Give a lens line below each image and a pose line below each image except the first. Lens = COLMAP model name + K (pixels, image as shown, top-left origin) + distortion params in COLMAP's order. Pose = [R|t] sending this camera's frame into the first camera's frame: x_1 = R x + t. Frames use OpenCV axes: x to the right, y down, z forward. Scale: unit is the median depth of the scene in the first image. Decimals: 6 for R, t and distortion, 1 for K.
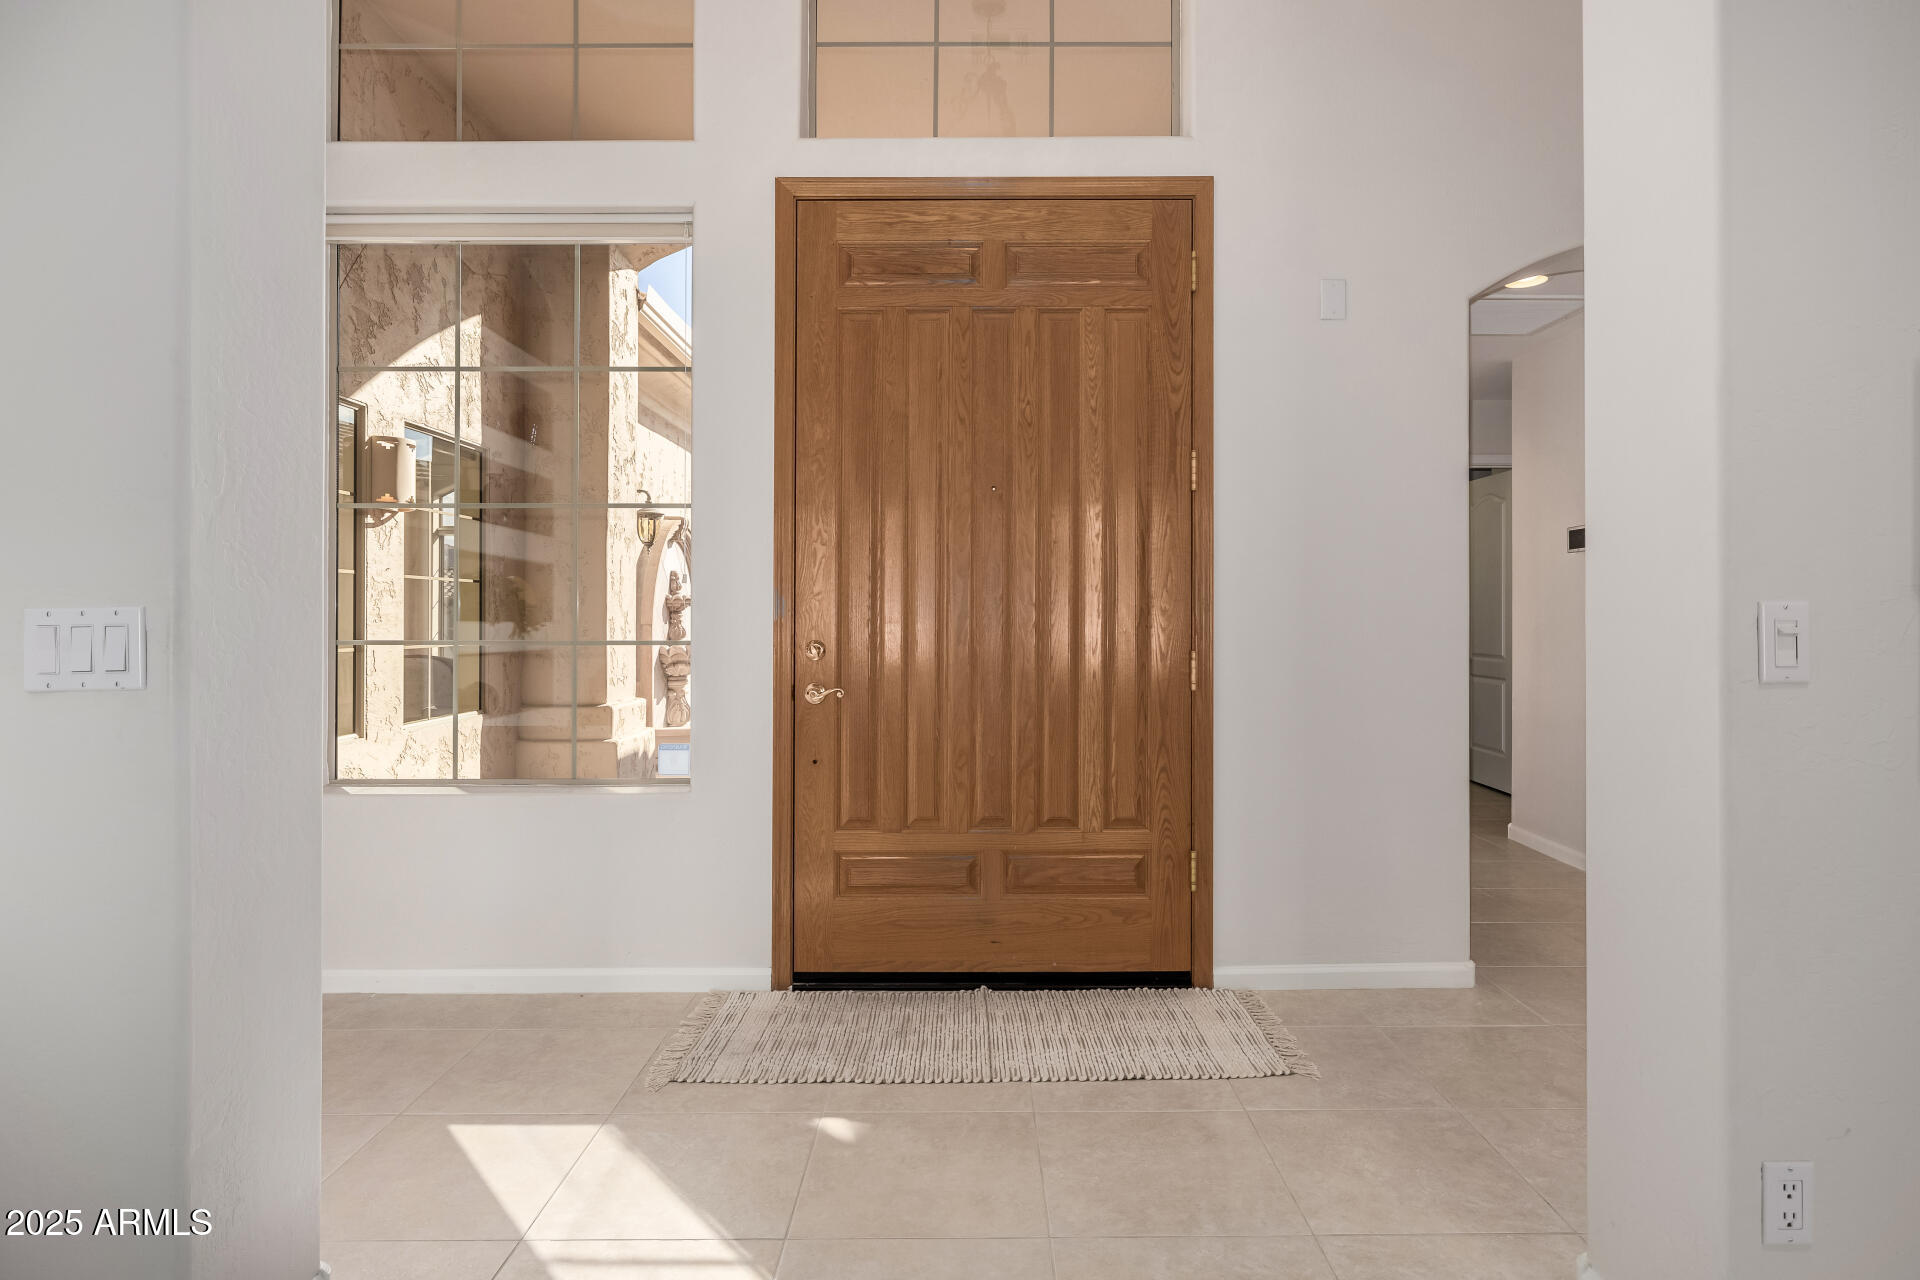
lens RADIAL K [[1040.5, 0, 962.0], [0, 1040.5, 587.1], [0, 0, 1]] dist [-0.000786, -0.000075]
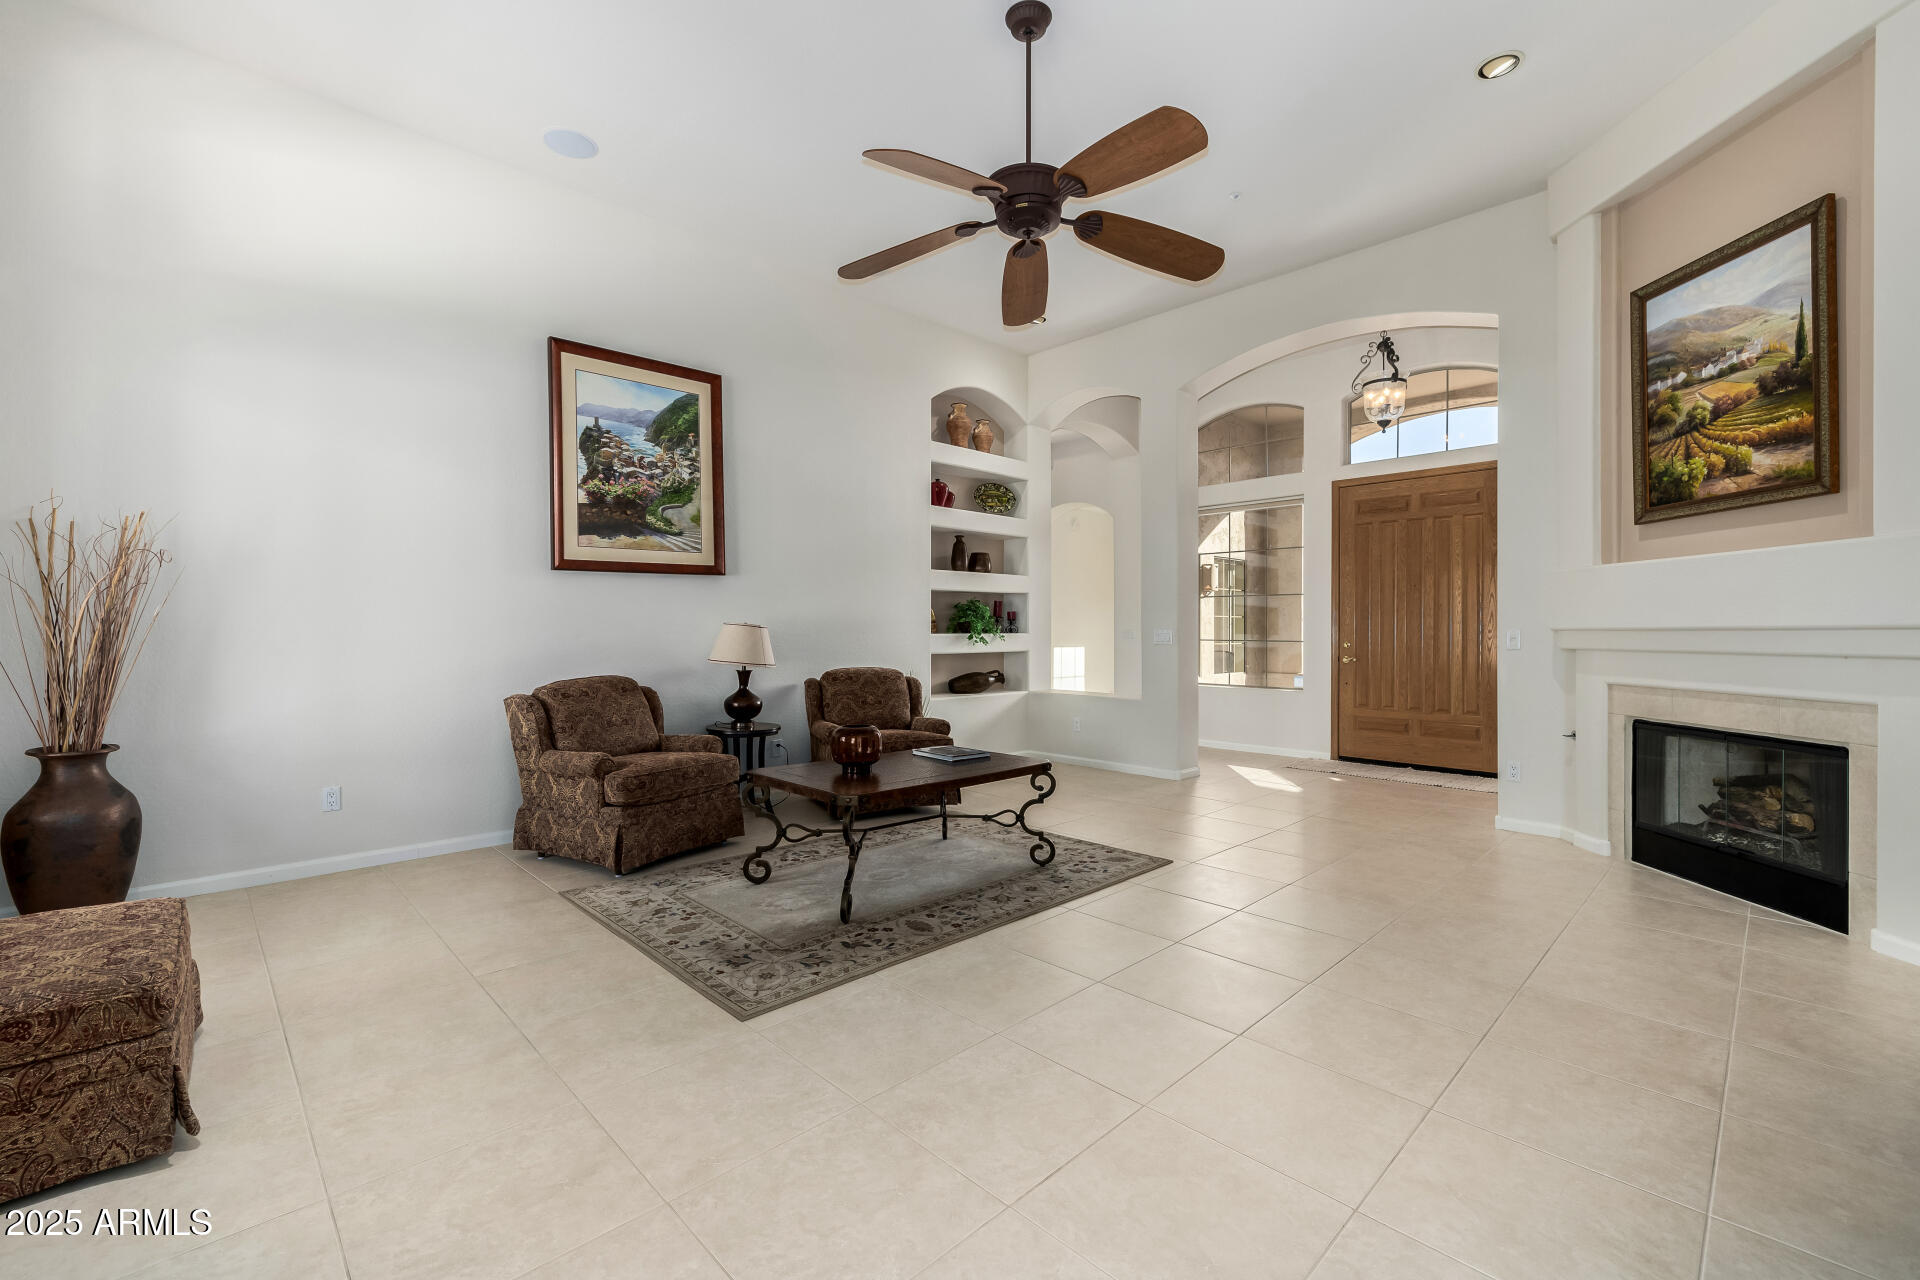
lens RADIAL K [[798.3, 0, 962.5], [0, 798.3, 621.9], [0, 0, 1]] dist [0.001048, -0.000116]
pose [[0.697528, 0.002419, -0.716554, 0.660731], [0.006316, 0.999935, 0.009524, -0.026484], [0.716530, -0.011169, 0.697467, -1.223668]]
